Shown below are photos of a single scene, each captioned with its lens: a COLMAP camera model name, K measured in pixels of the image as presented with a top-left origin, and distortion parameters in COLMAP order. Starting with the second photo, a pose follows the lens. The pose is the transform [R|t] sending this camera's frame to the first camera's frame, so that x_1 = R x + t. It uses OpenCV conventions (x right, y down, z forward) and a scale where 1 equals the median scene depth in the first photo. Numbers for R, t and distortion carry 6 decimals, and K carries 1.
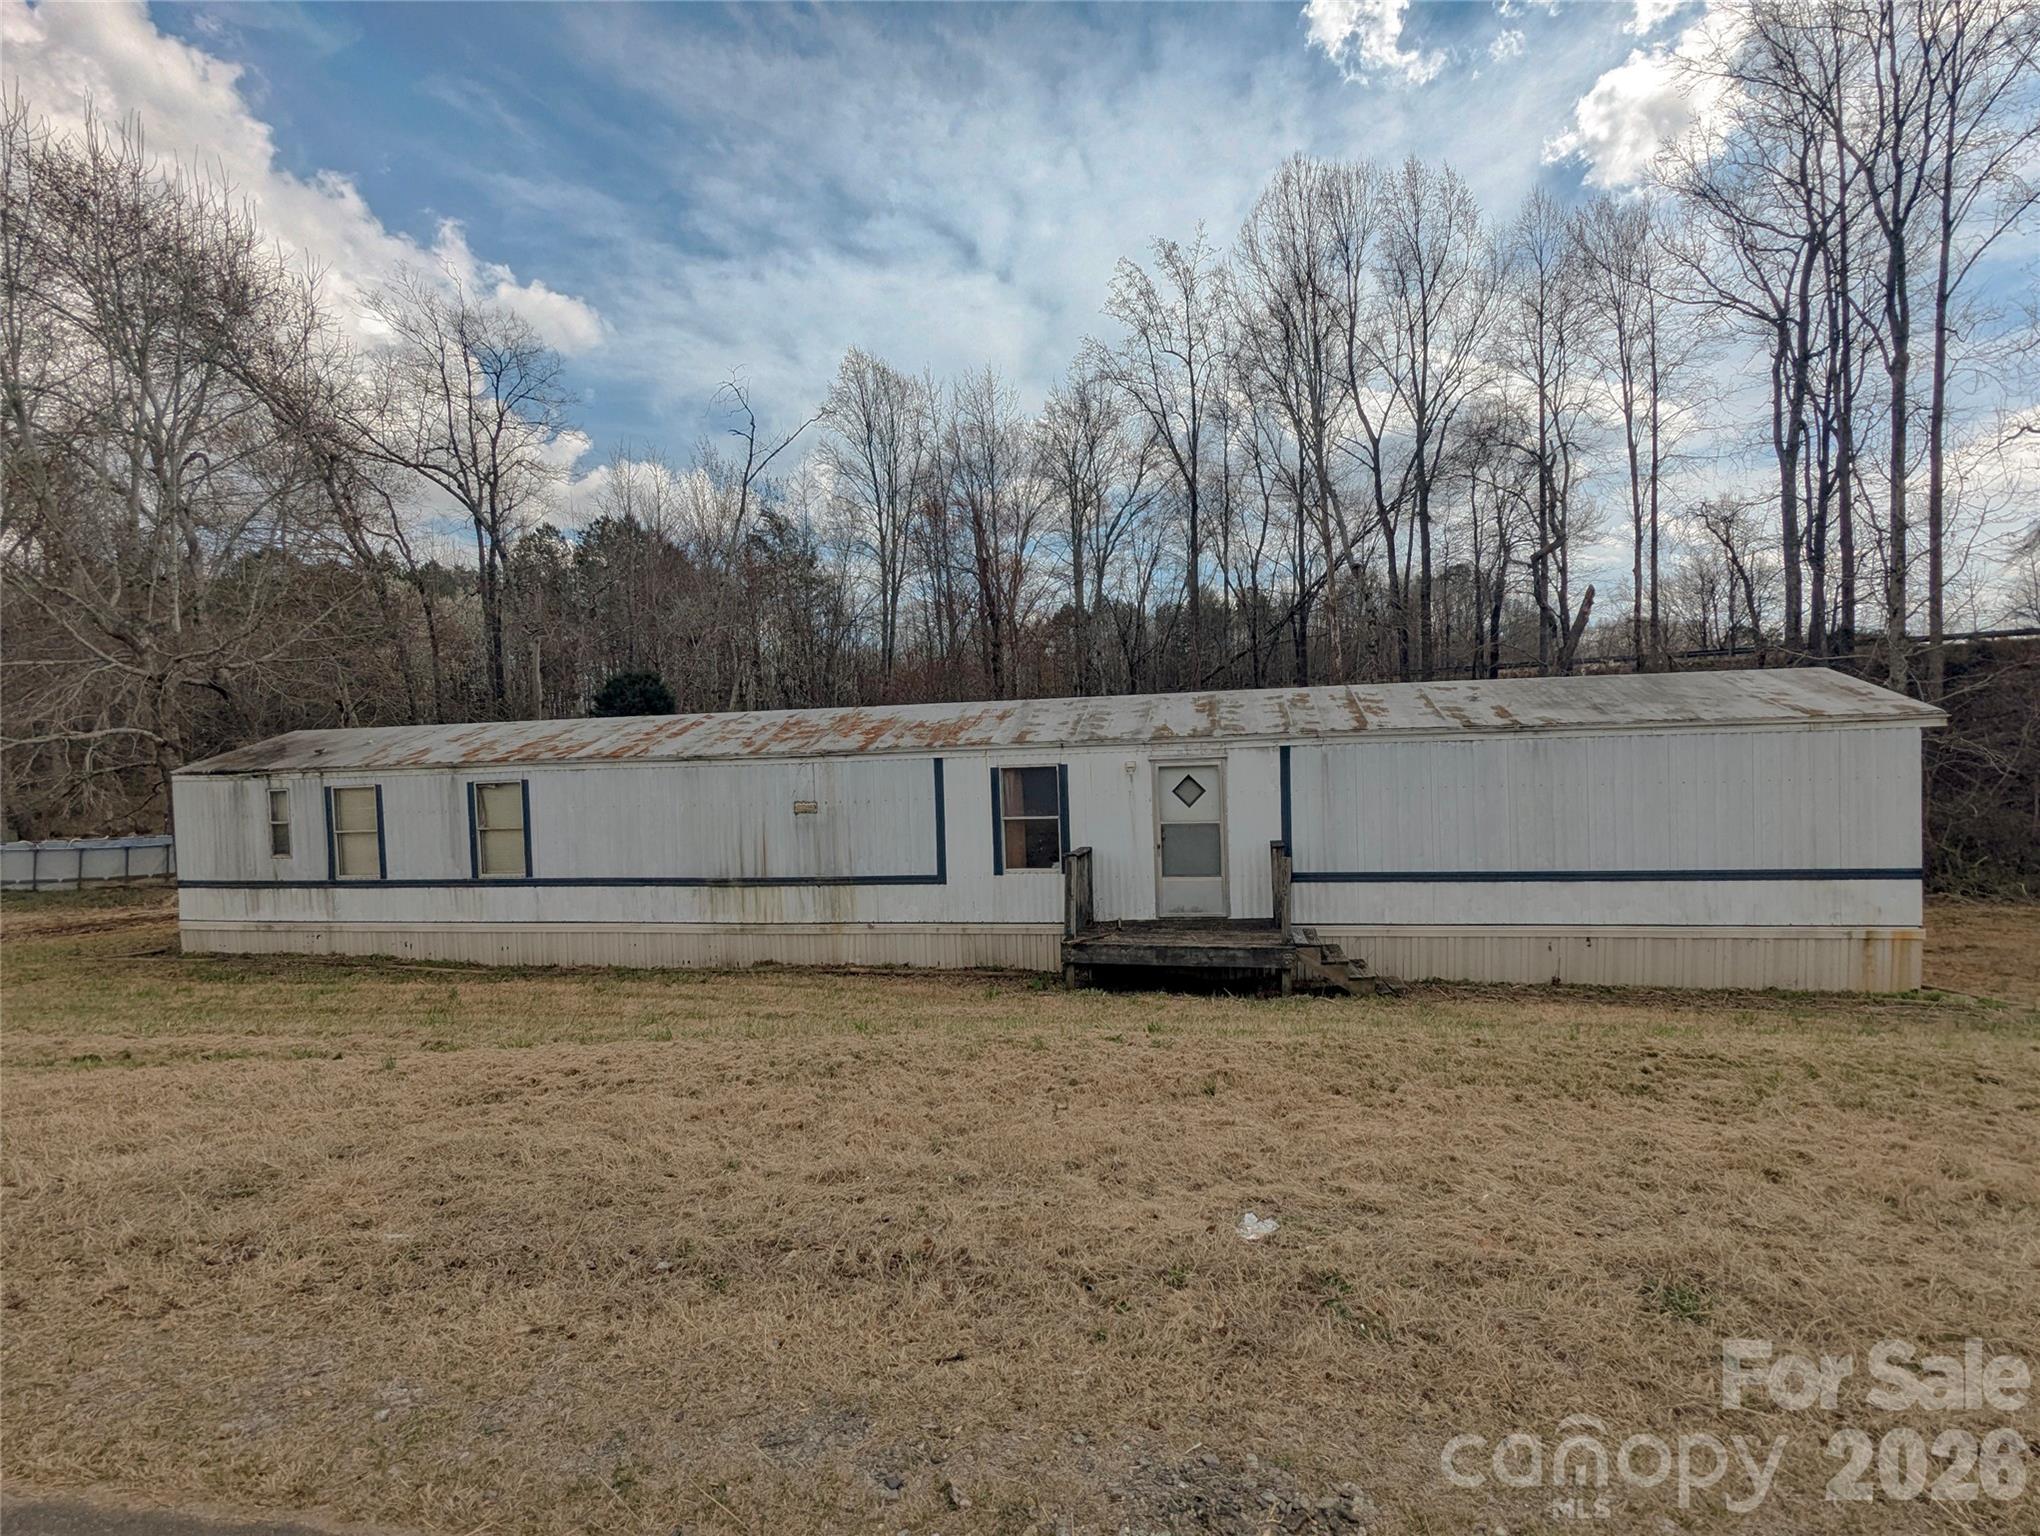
lens RADIAL K [[910.9, 0, 1009.9], [0, 910.9, 775.7], [0, 0, 1]] dist [-0.002223, 0.000263]
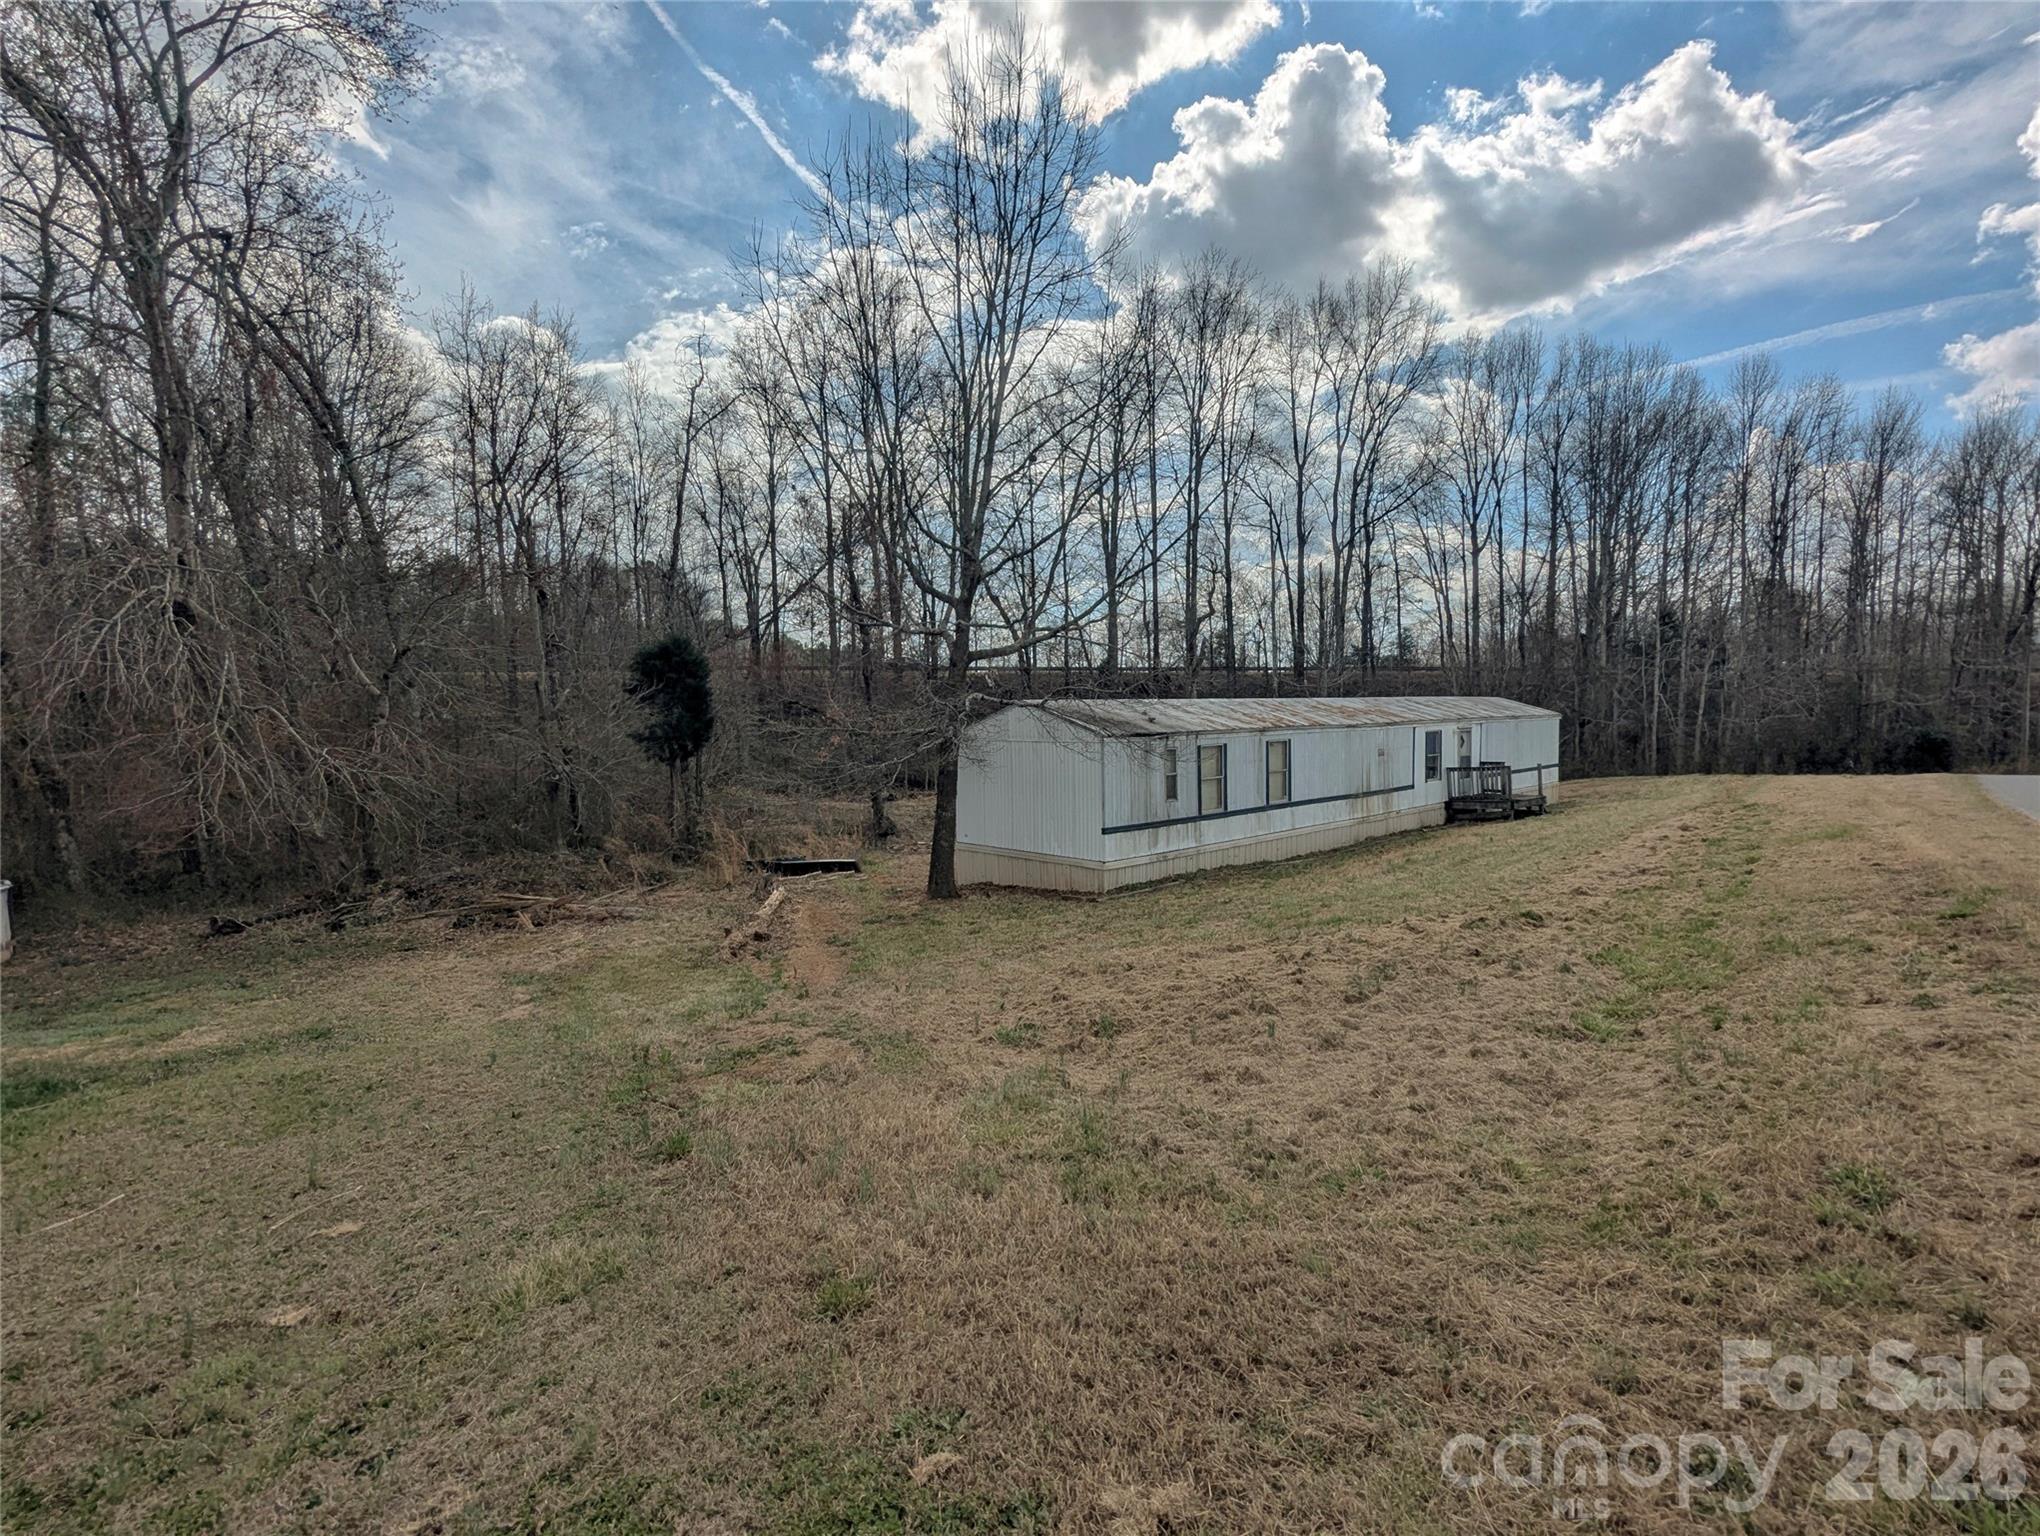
lens RADIAL K [[964.3, 0, 1020.8], [0, 964.3, 774.9], [0, 0, 1]] dist [0.000631, 0.000670]
pose [[0.588709, -0.028419, 0.807846, -2.139535], [0.027529, 0.999507, 0.015100, 0.027699], [-0.807876, 0.013350, 0.589201, 0.393157]]
